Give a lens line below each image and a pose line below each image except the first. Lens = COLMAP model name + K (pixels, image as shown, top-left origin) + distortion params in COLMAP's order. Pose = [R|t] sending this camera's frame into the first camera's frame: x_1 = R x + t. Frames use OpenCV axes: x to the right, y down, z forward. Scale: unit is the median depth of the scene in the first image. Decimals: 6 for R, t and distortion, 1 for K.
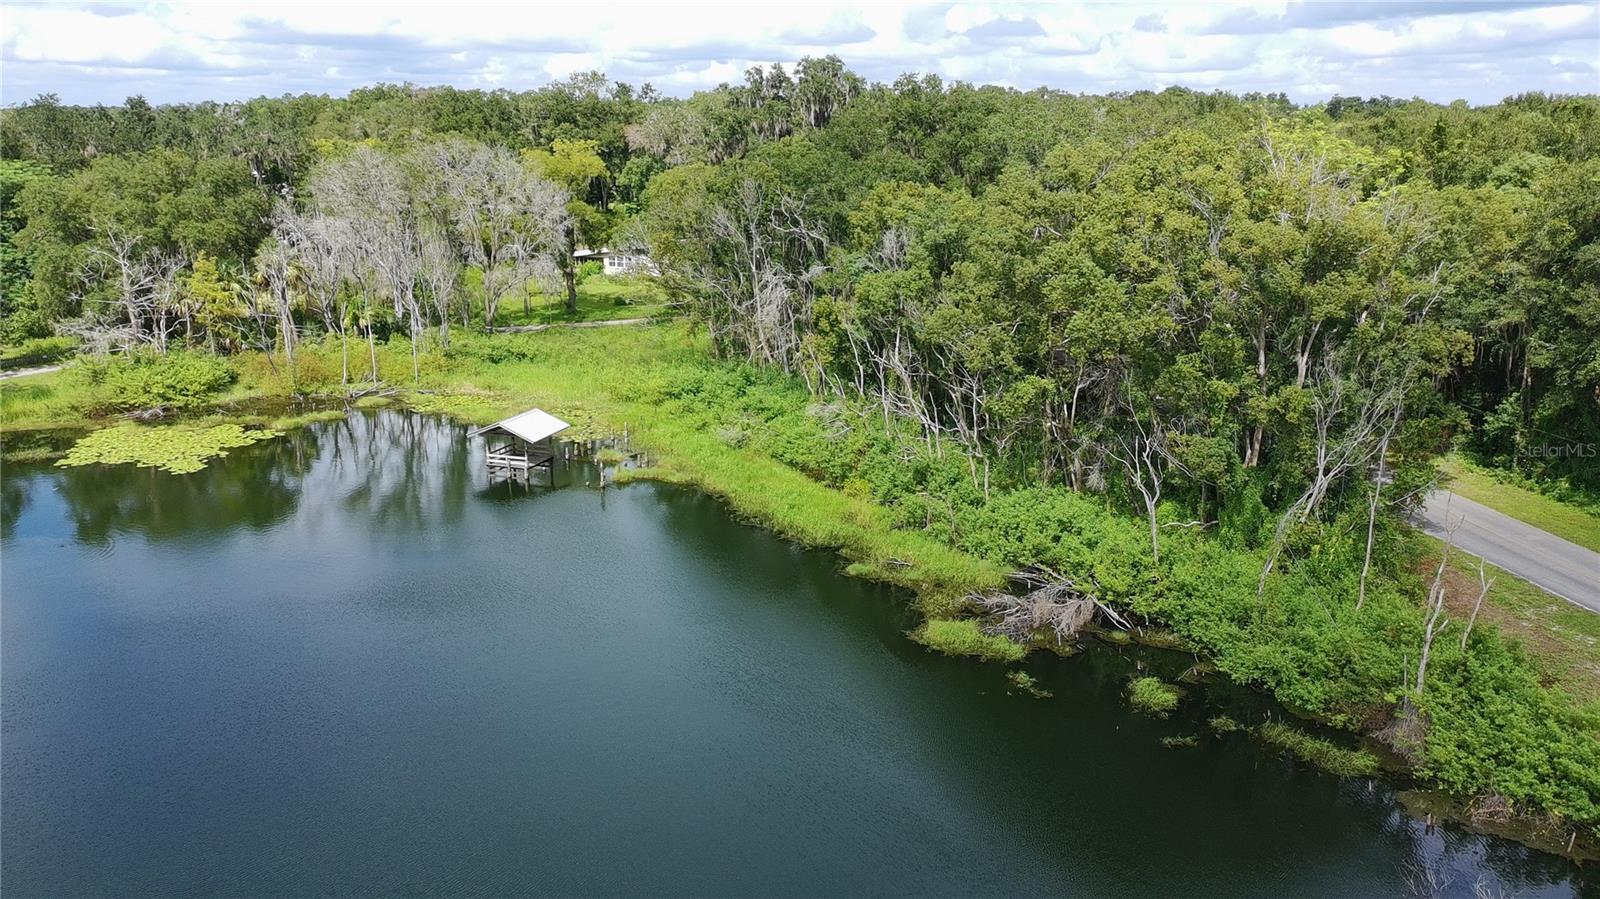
lens RADIAL K [[1219.4, 0, 800.0], [0, 1219.4, 449.5], [0, 0, 1]] dist [0.059070, -0.078118]
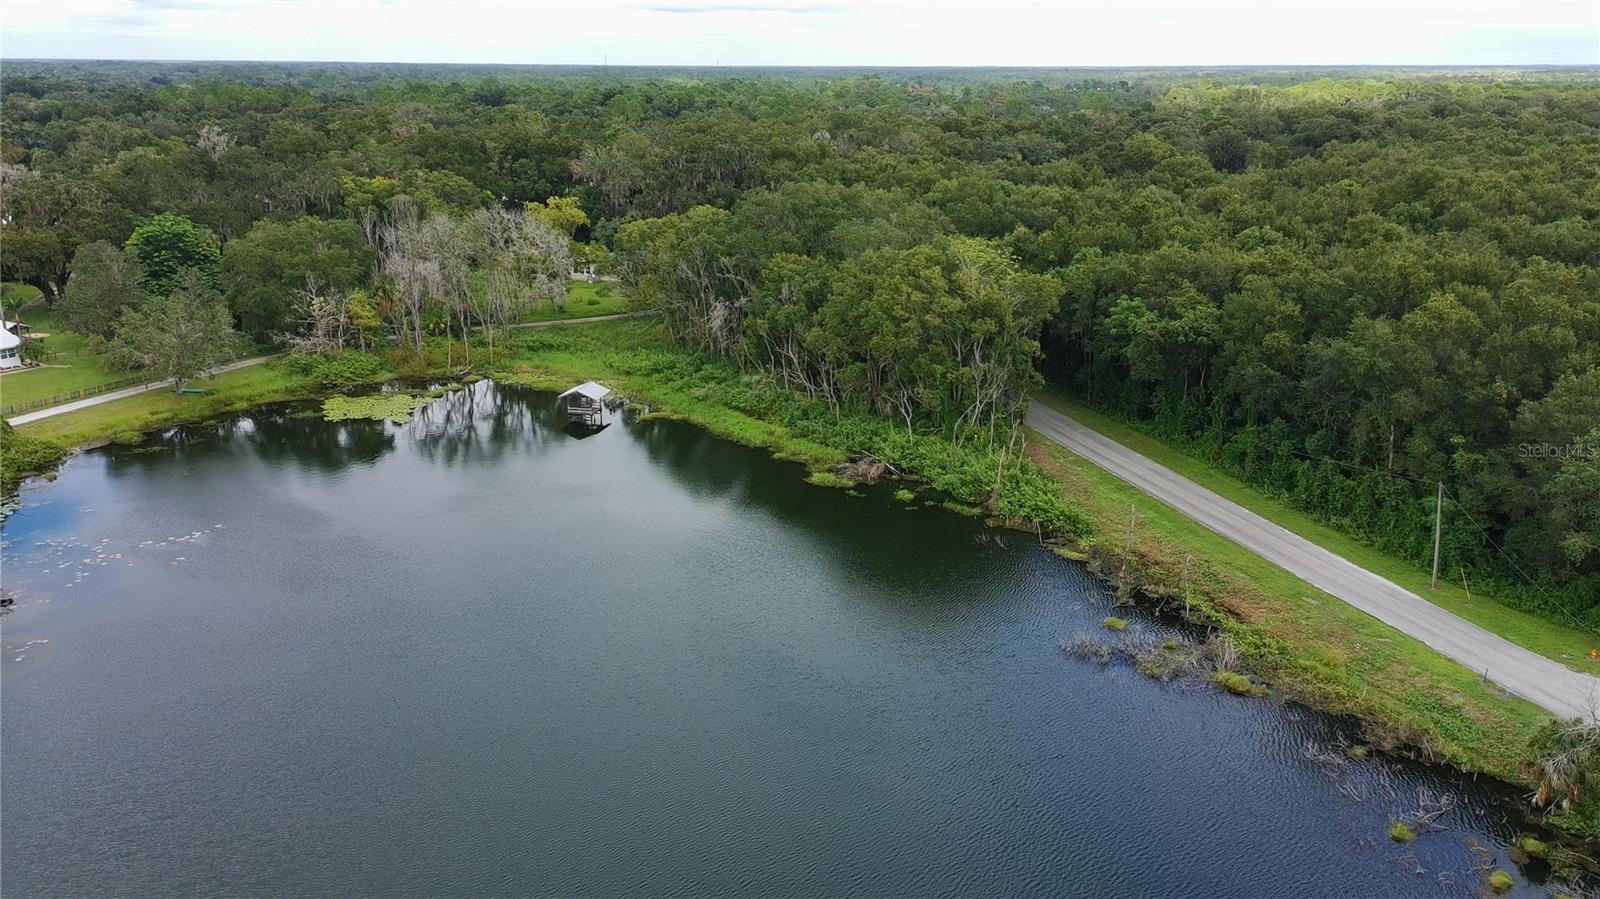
lens RADIAL K [[1219.4, 0, 800.0], [0, 1219.4, 449.5], [0, 0, 1]] dist [0.059070, -0.078118]
pose [[0.993380, -0.030932, 0.110629, -0.149768], [0.026295, 0.998723, 0.043131, -0.003843], [-0.111822, -0.039936, 0.992925, -1.110681]]
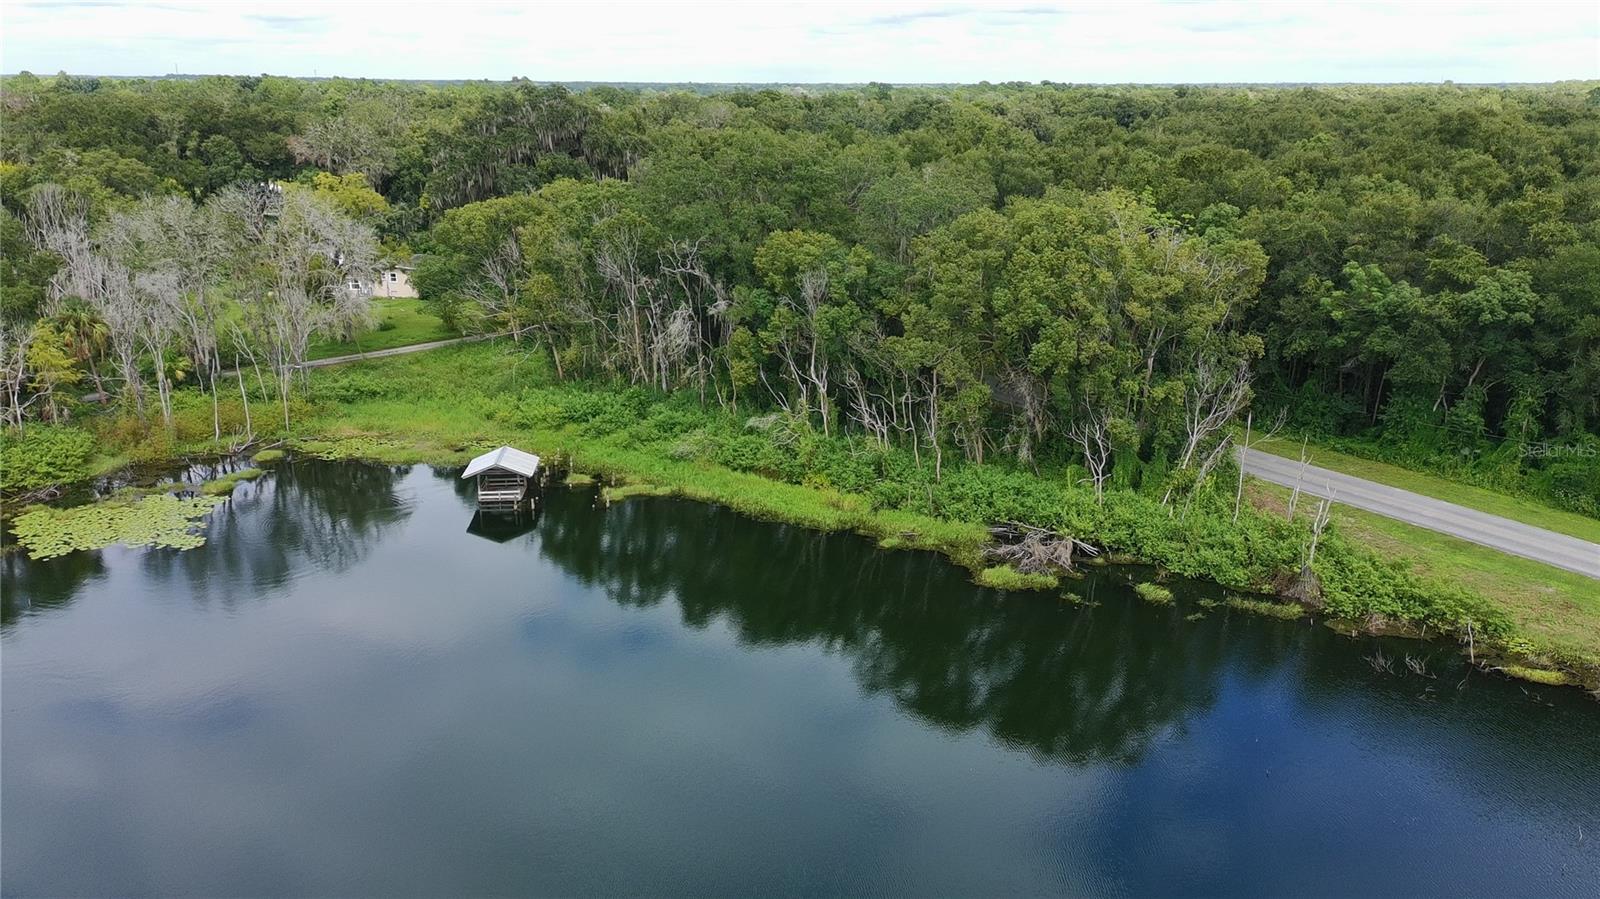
lens RADIAL K [[1219.4, 0, 800.0], [0, 1219.4, 449.5], [0, 0, 1]] dist [0.059070, -0.078118]
pose [[0.913036, -0.113308, 0.391825, -0.546885], [0.101427, 0.993537, 0.050964, -0.080340], [-0.395067, -0.006790, 0.918627, -0.184350]]
